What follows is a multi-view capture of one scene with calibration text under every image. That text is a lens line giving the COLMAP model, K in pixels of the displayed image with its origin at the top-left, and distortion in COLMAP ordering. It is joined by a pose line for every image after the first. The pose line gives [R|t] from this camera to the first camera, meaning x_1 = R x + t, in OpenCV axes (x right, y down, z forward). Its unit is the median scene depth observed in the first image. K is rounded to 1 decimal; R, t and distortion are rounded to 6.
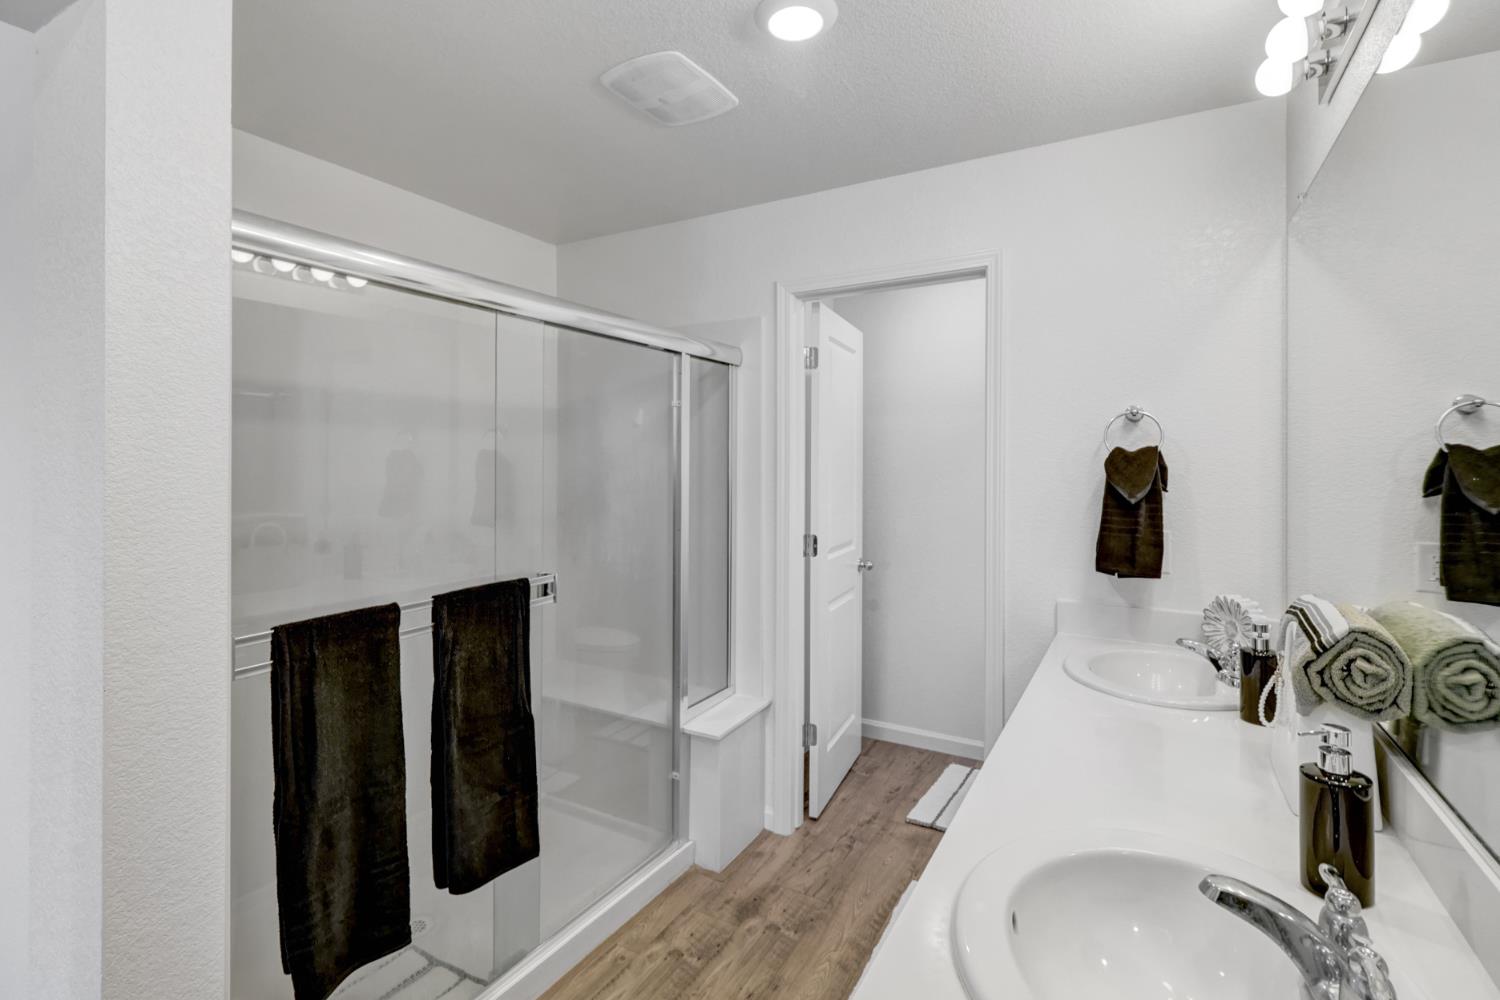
lens RADIAL K [[702.3, 0, 761.4], [0, 702.3, 468.3], [0, 0, 1]] dist [0.005126, -0.001150]
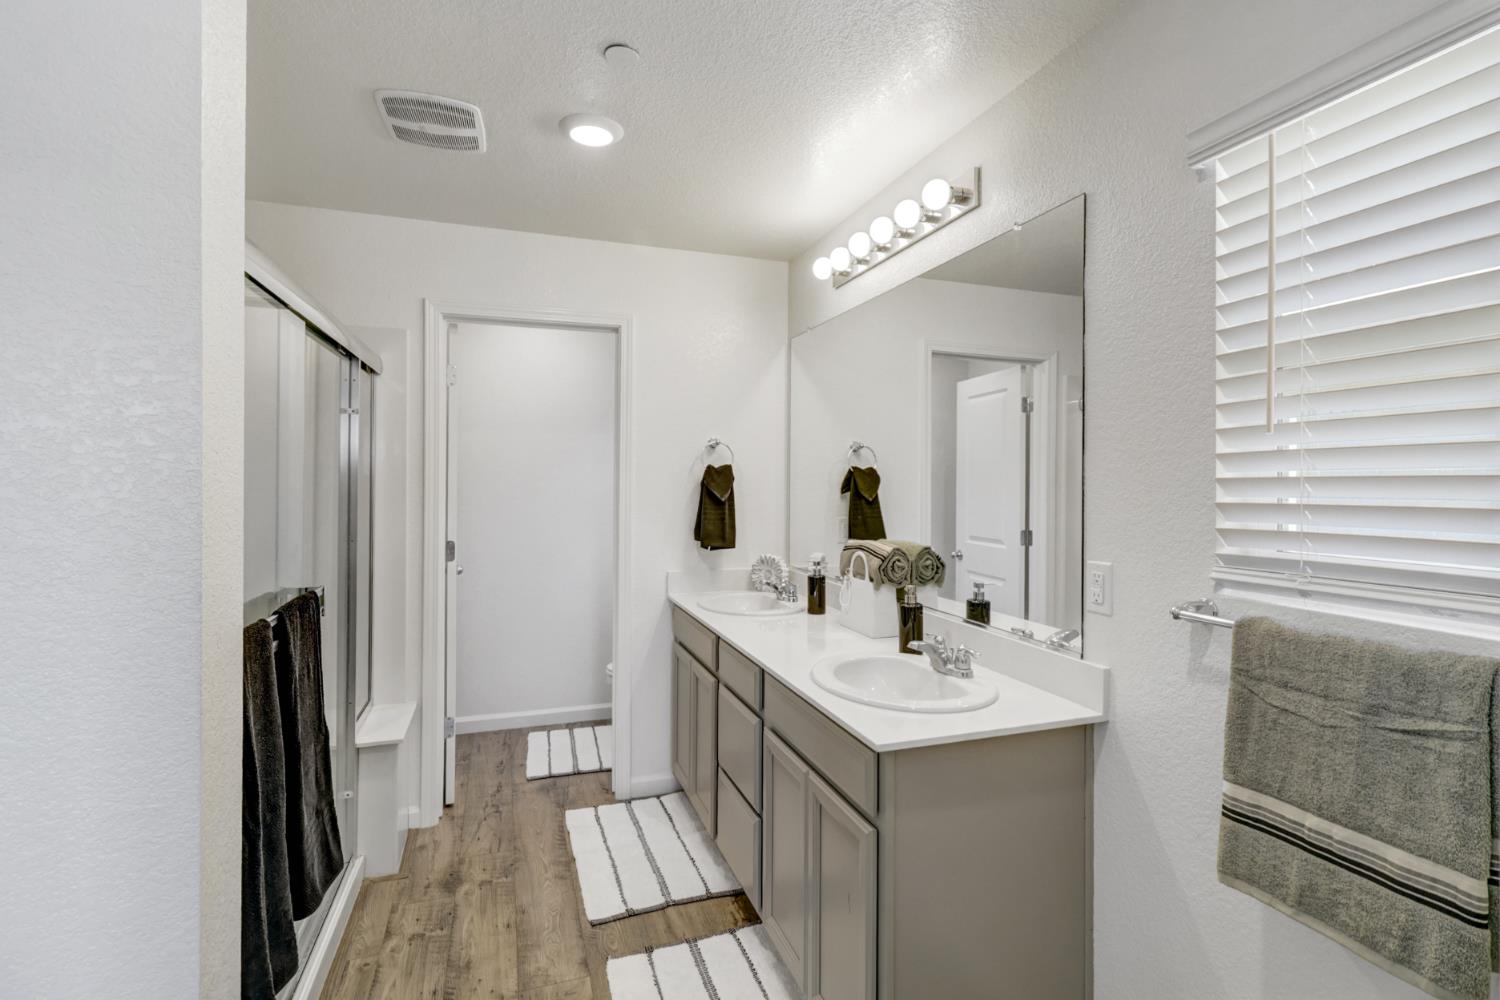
lens RADIAL K [[702.3, 0, 761.1], [0, 702.3, 485.3], [0, 0, 1]] dist [0.005126, -0.001150]
pose [[0.655548, -0.004377, 0.755141, -0.559962], [-0.000398, 0.999981, 0.006141, 0.005294], [-0.755154, -0.004326, 0.655534, -0.077914]]
